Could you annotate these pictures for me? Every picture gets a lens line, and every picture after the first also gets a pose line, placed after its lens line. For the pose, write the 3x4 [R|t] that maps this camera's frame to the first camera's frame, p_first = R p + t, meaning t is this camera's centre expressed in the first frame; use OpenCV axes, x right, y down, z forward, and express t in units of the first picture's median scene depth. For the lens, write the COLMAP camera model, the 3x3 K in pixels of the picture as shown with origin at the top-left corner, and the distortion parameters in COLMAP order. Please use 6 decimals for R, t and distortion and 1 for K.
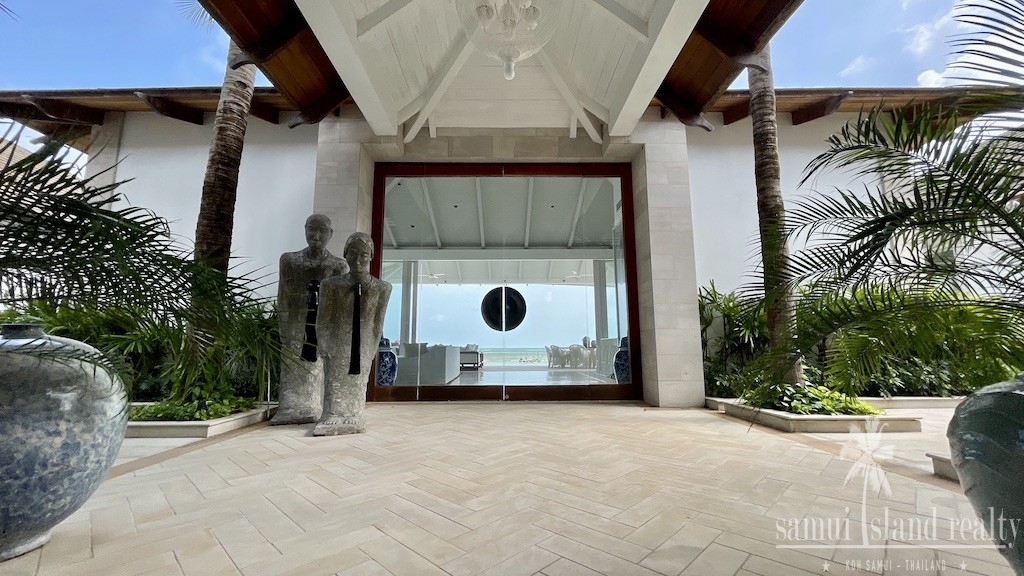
lens RADIAL K [[416.2, 0, 513.1], [0, 416.2, 285.8], [0, 0, 1]] dist [0.000374, 0.000876]
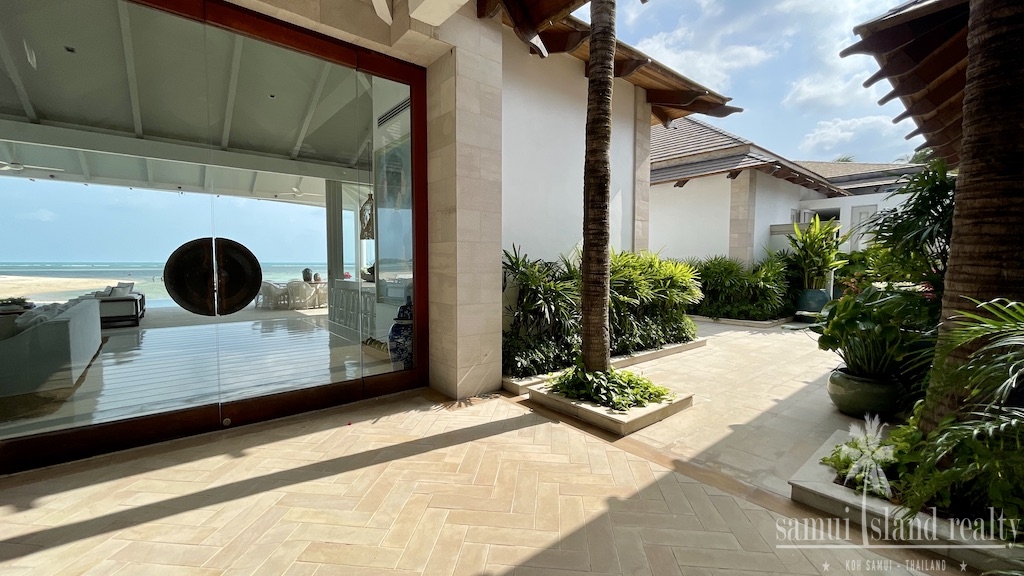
lens RADIAL K [[416.2, 0, 511.6], [0, 416.2, 283.5], [0, 0, 1]] dist [0.000374, 0.000876]
pose [[0.786126, -0.022512, 0.617656, -0.058795], [-0.098857, 0.981891, 0.161609, -0.070793], [-0.610109, -0.188105, 0.769664, 0.325176]]
